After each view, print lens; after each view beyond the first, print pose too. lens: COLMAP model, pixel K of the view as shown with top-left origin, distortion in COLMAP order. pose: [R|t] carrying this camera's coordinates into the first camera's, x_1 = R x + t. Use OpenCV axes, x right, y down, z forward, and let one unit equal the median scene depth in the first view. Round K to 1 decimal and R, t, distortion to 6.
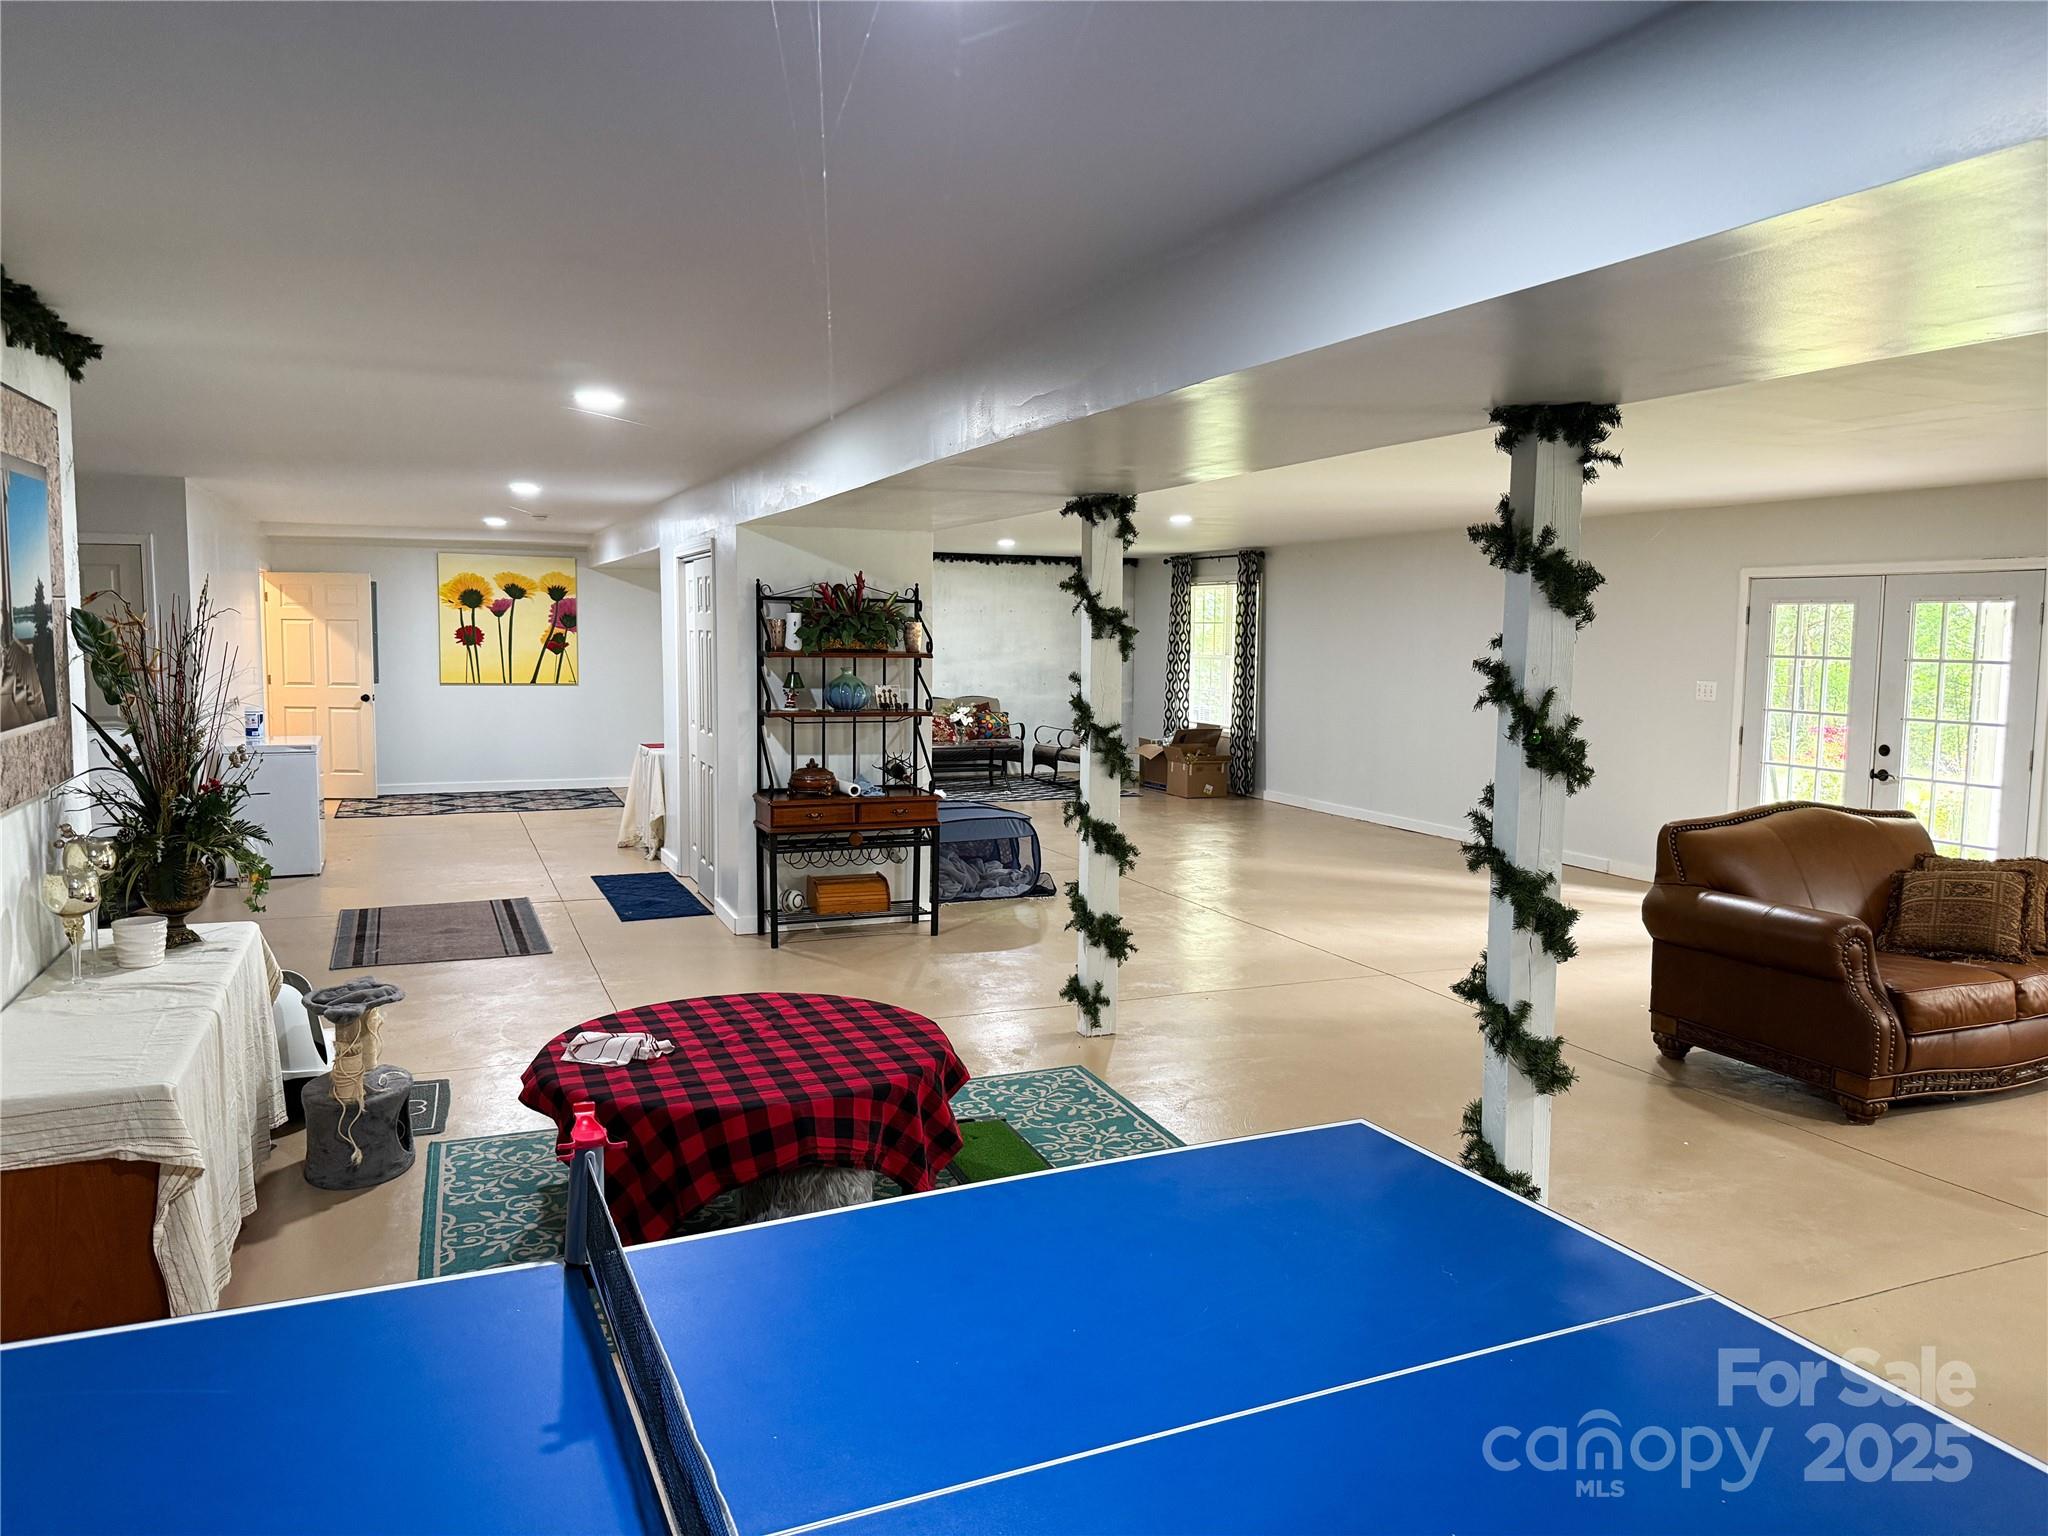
lens RADIAL K [[1440.6, 0, 1031.1], [0, 1440.6, 770.4], [0, 0, 1]] dist [0.014546, -0.012053]
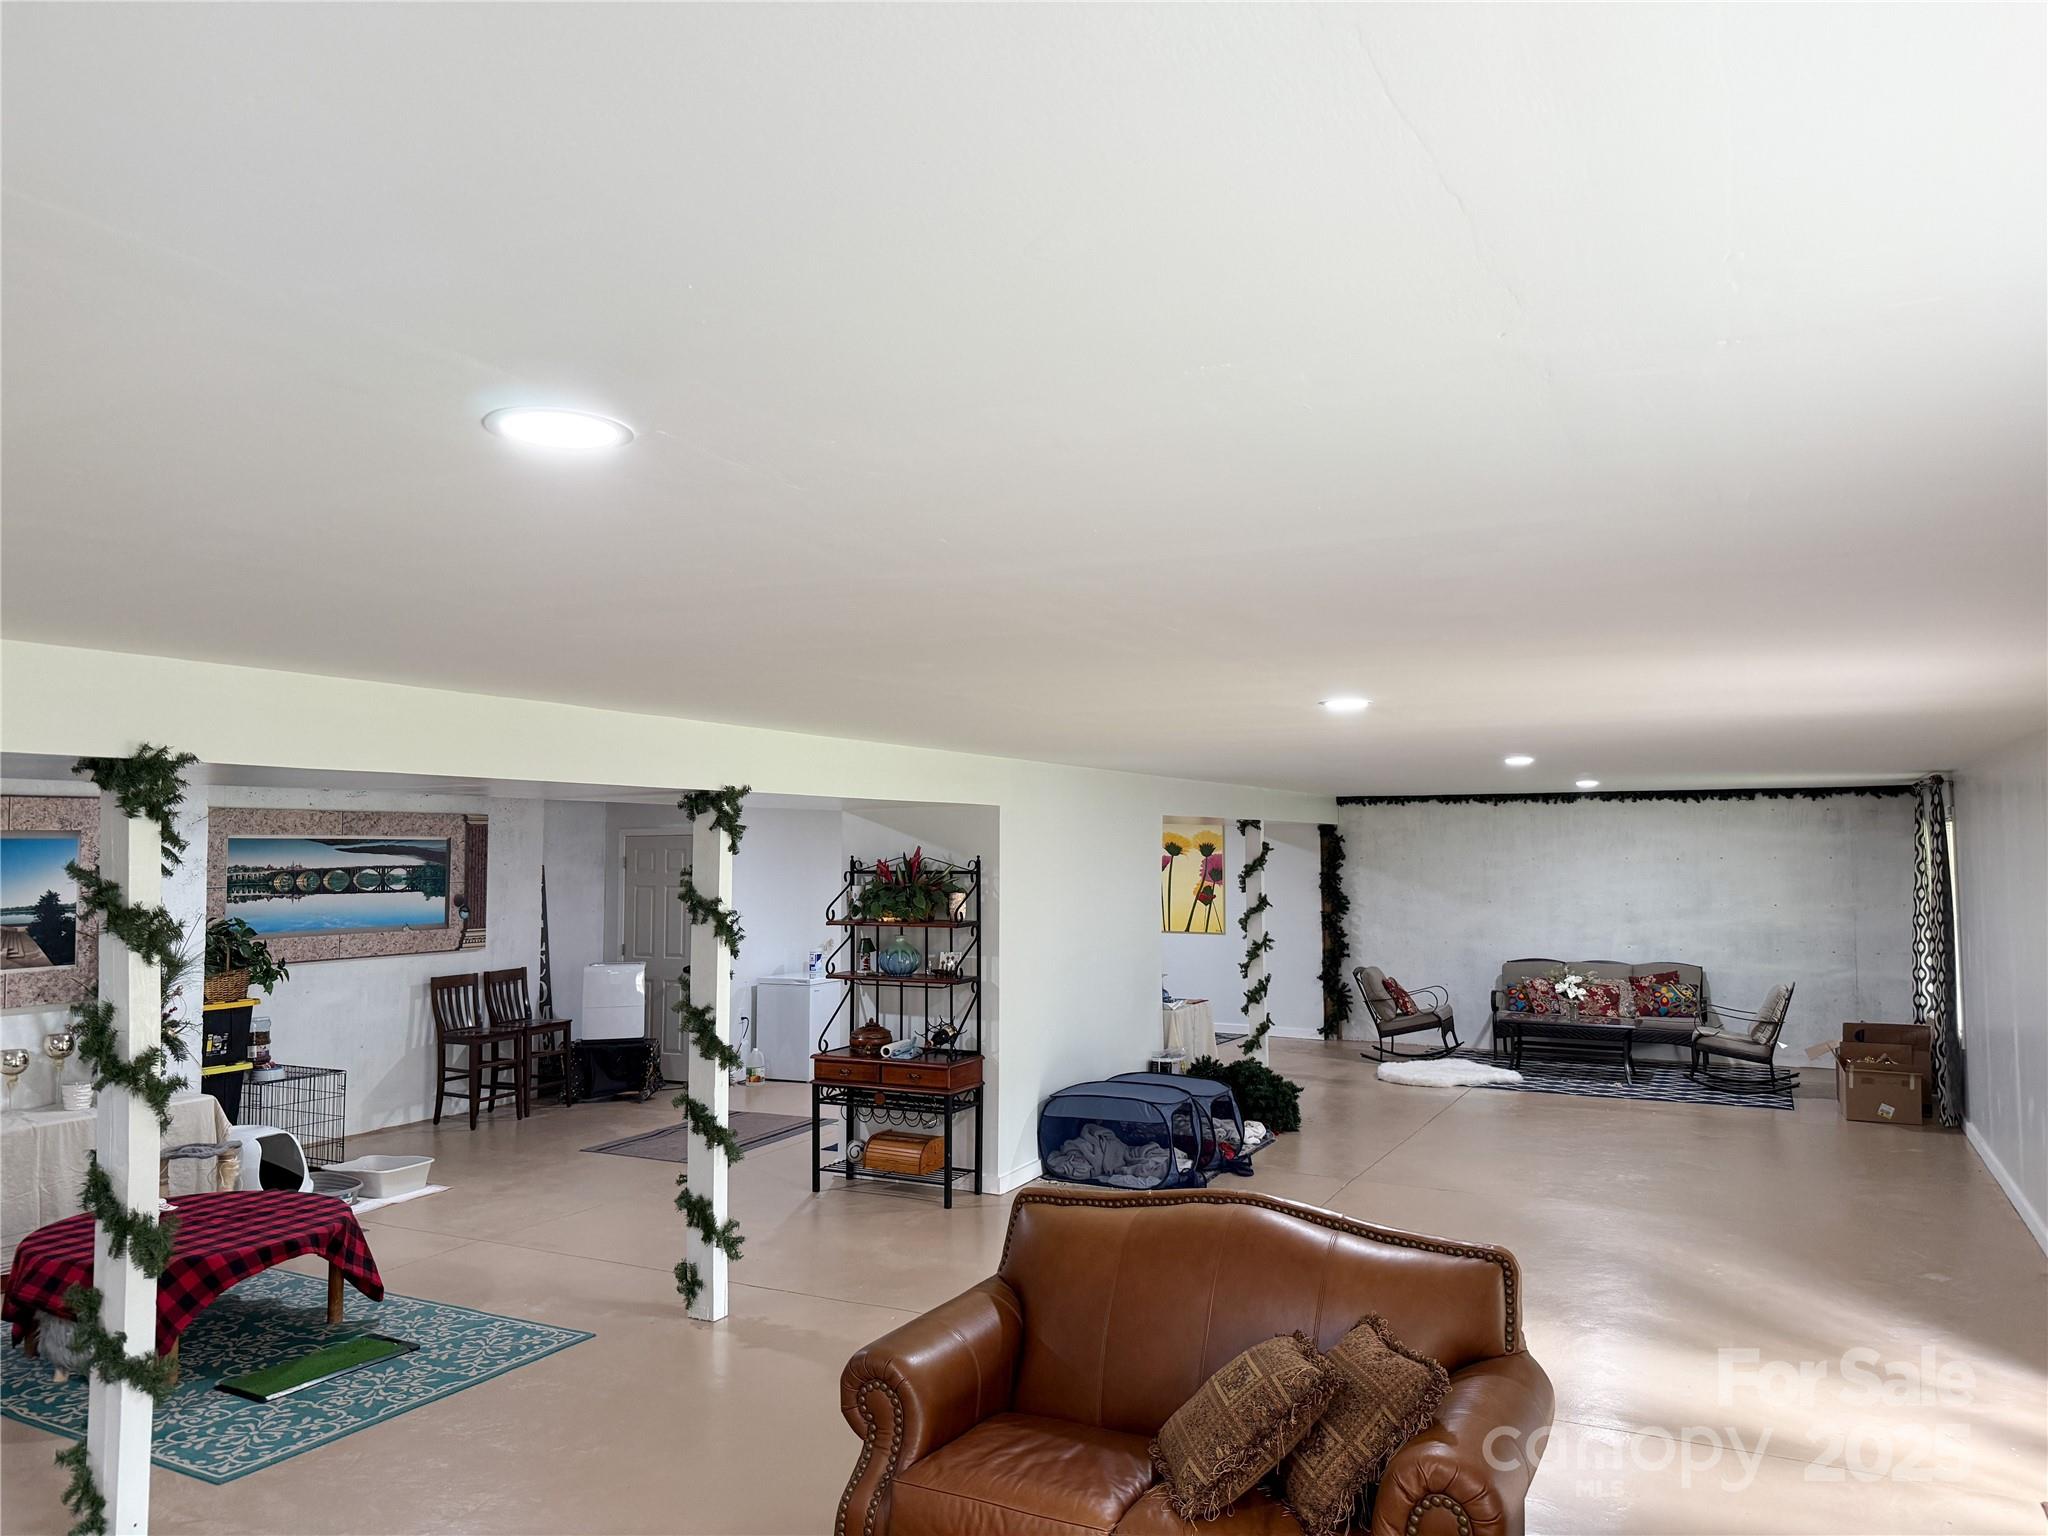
lens RADIAL K [[1440.6, 0, 1022.7], [0, 1440.6, 768.3], [0, 0, 1]] dist [0.014546, -0.012053]
pose [[0.621290, -0.058344, -0.781405, 0.437561], [-0.066697, 0.989667, -0.126925, -0.036499], [0.780737, 0.130975, 0.610979, 0.223318]]
